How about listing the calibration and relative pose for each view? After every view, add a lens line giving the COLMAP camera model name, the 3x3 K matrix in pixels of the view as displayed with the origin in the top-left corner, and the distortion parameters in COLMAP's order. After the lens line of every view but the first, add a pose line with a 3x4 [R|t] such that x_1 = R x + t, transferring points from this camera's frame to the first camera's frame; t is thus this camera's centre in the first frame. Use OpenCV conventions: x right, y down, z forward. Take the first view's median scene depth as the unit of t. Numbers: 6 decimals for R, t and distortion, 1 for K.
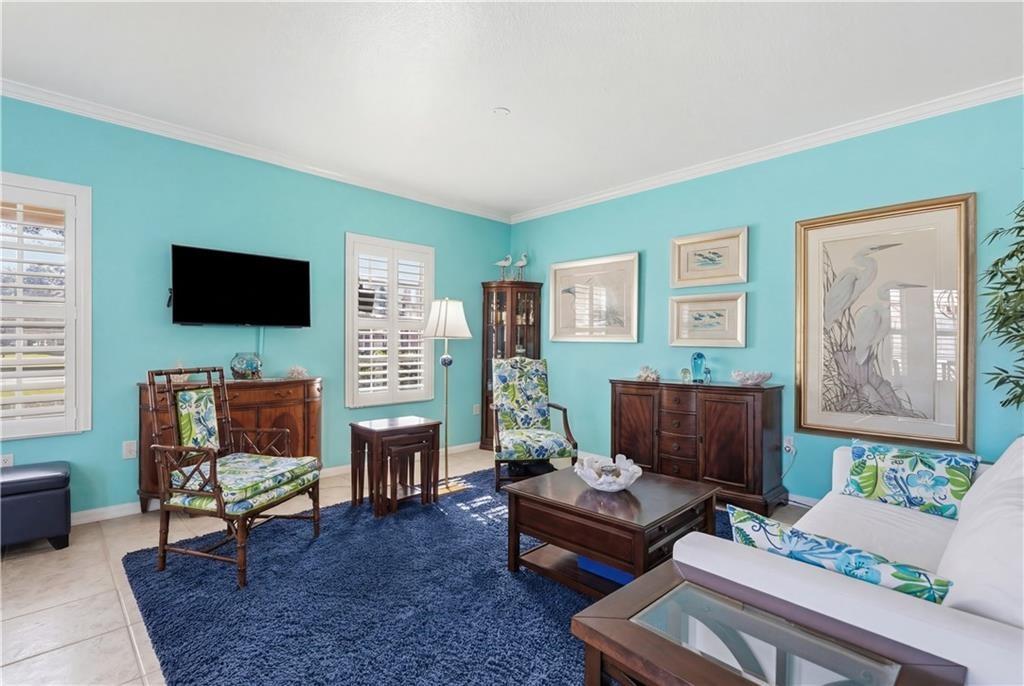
lens RADIAL K [[474.8, 0, 508.4], [0, 474.8, 348.2], [0, 0, 1]] dist [-0.000467, 0.000288]
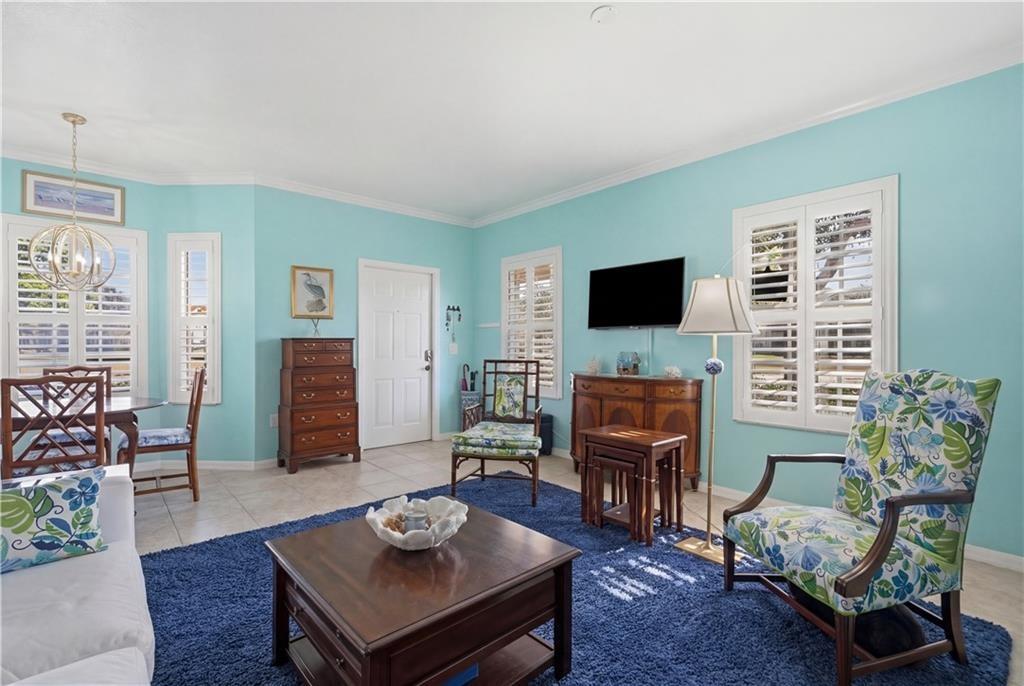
lens RADIAL K [[477.1, 0, 512.0], [0, 477.1, 343.0], [0, 0, 1]] dist [0.002261, 0.001136]
pose [[-0.046528, -0.006170, -0.998898, 0.660385], [-0.008151, 0.999950, -0.005797, -0.001882], [0.998884, 0.007872, -0.046576, 0.835352]]
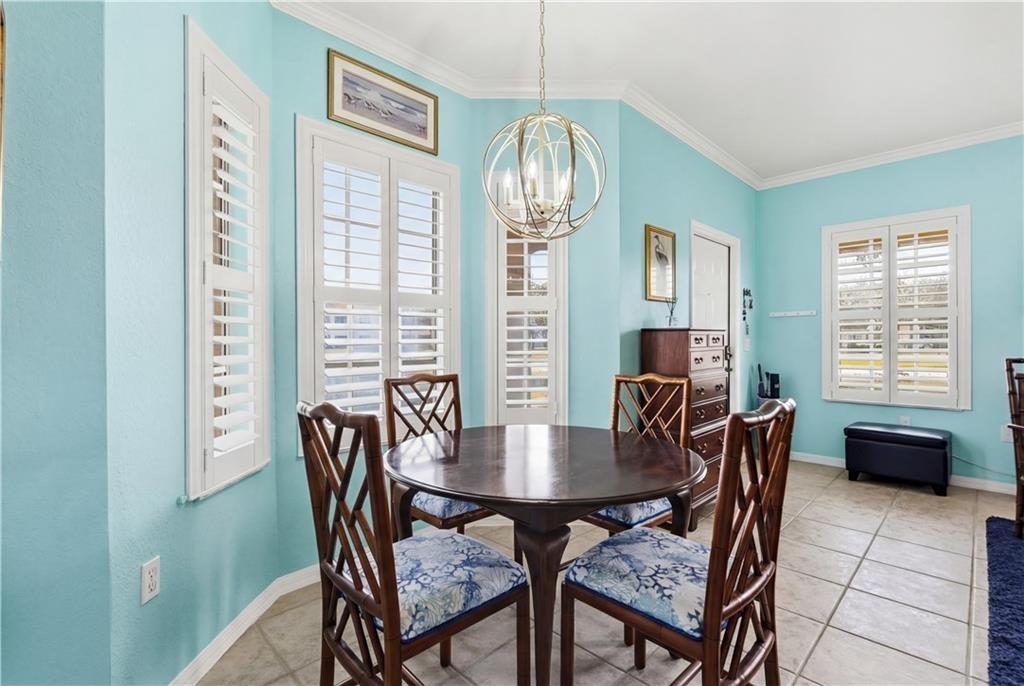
lens RADIAL K [[475.0, 0, 512.0], [0, 475.0, 343.0], [0, 0, 1]] dist [-0.002404, -0.000379]
pose [[0.017833, -0.001950, -0.999839, 0.253394], [-0.001220, 0.999997, -0.001972, 0.009339], [0.999840, 0.001255, 0.017830, -0.145893]]
